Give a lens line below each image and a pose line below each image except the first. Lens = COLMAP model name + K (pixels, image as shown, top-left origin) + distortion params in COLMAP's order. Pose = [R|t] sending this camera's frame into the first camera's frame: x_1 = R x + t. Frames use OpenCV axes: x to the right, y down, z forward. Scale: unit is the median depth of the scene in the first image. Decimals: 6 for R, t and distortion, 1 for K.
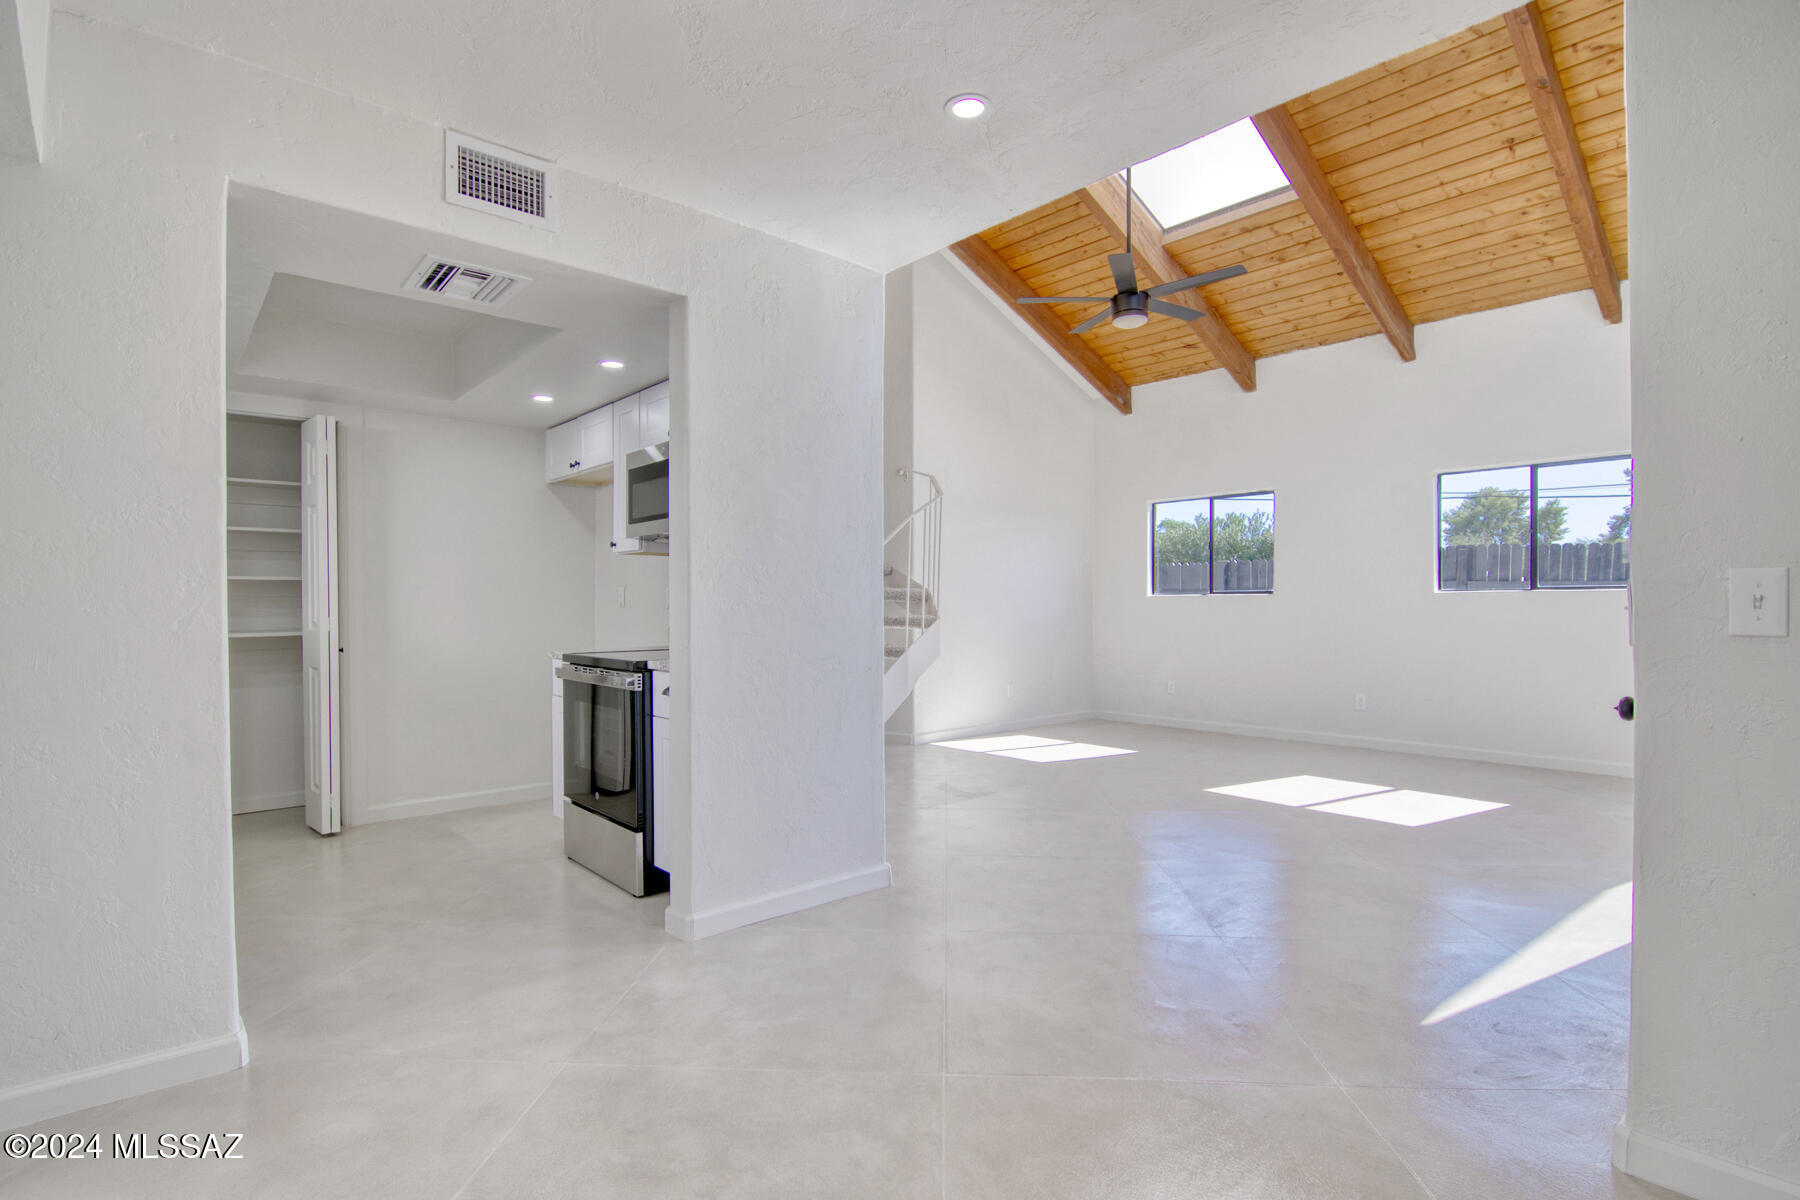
lens RADIAL K [[873.6, 0, 895.3], [0, 873.6, 614.0], [0, 0, 1]] dist [-0.023616, -0.001140]
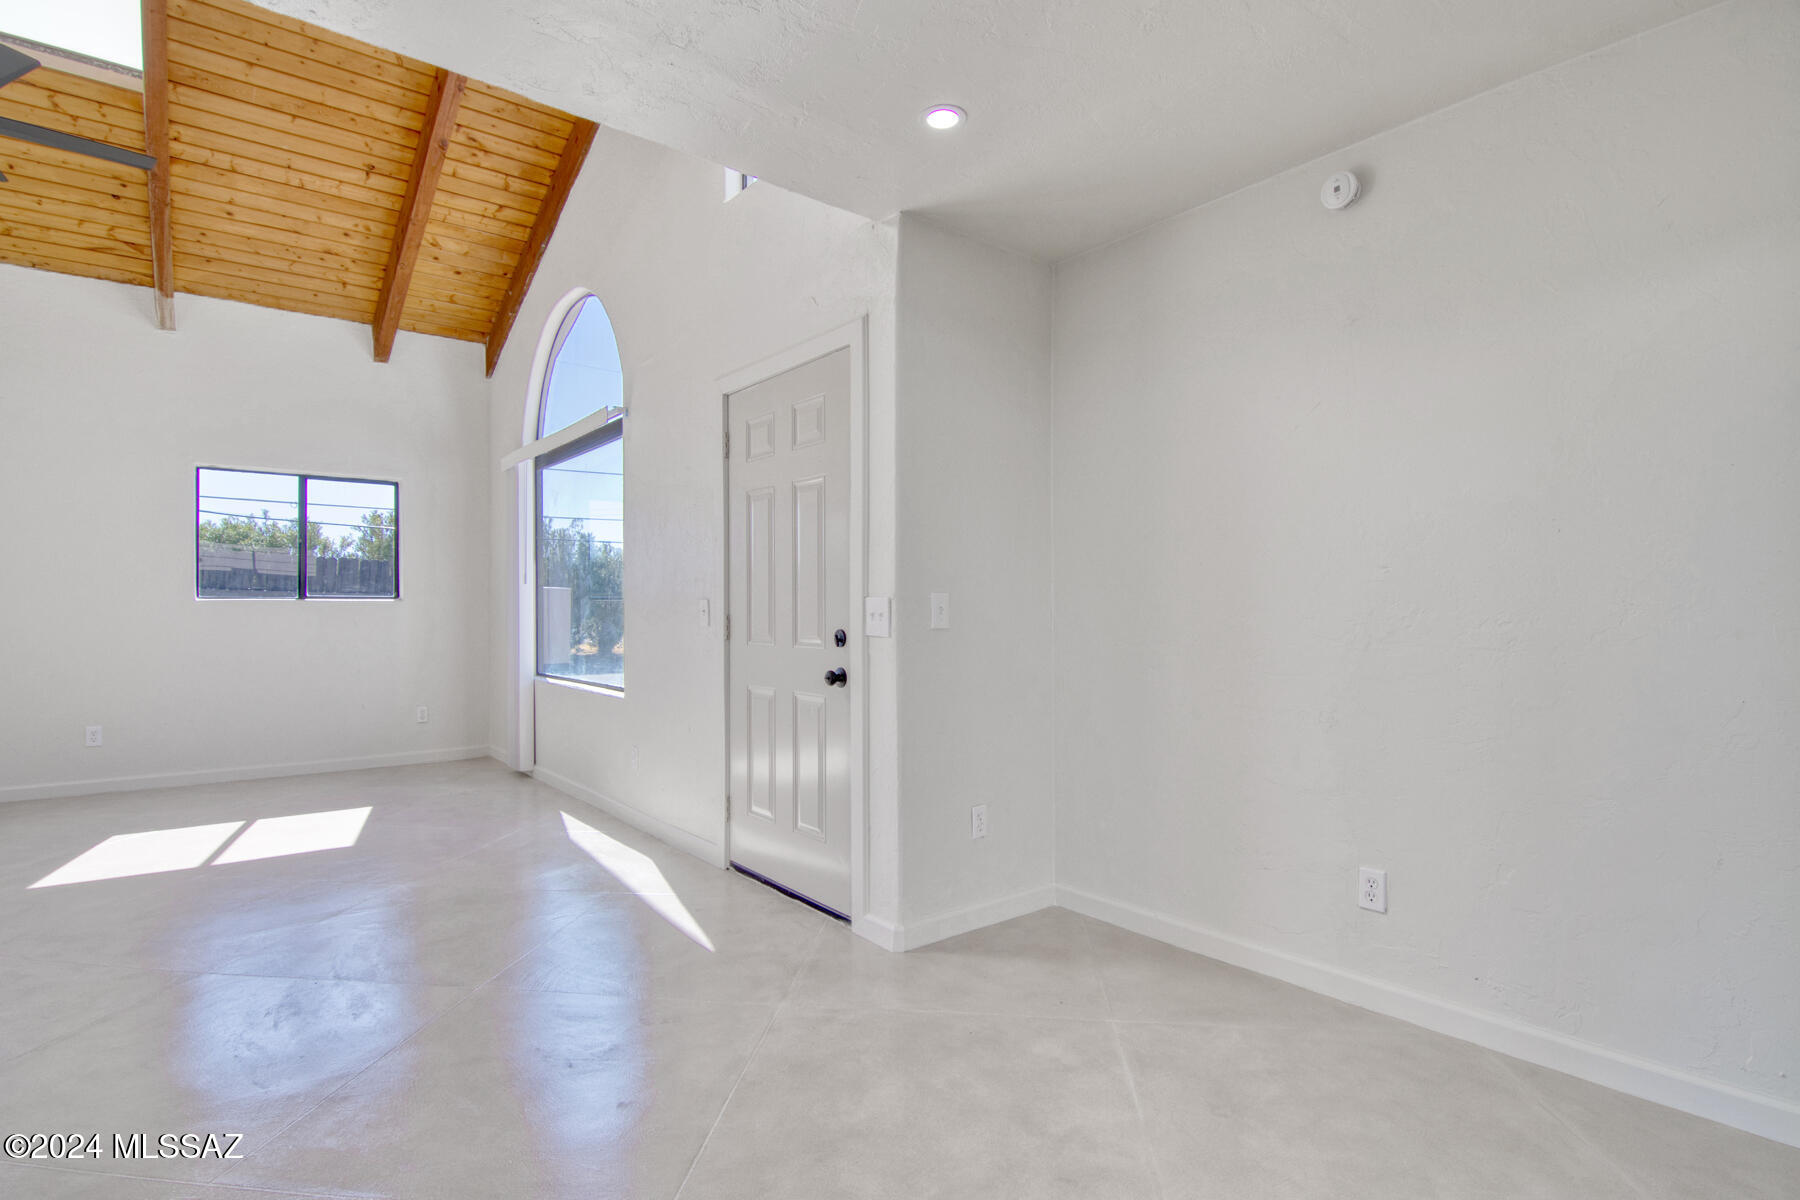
lens RADIAL K [[873.6, 0, 895.3], [0, 873.6, 614.0], [0, 0, 1]] dist [-0.023616, -0.001140]
pose [[0.043577, 0.000473, 0.999050, -0.265334], [0.011522, 0.999933, -0.000976, -0.001600], [-0.998984, 0.011554, 0.043569, 0.290111]]
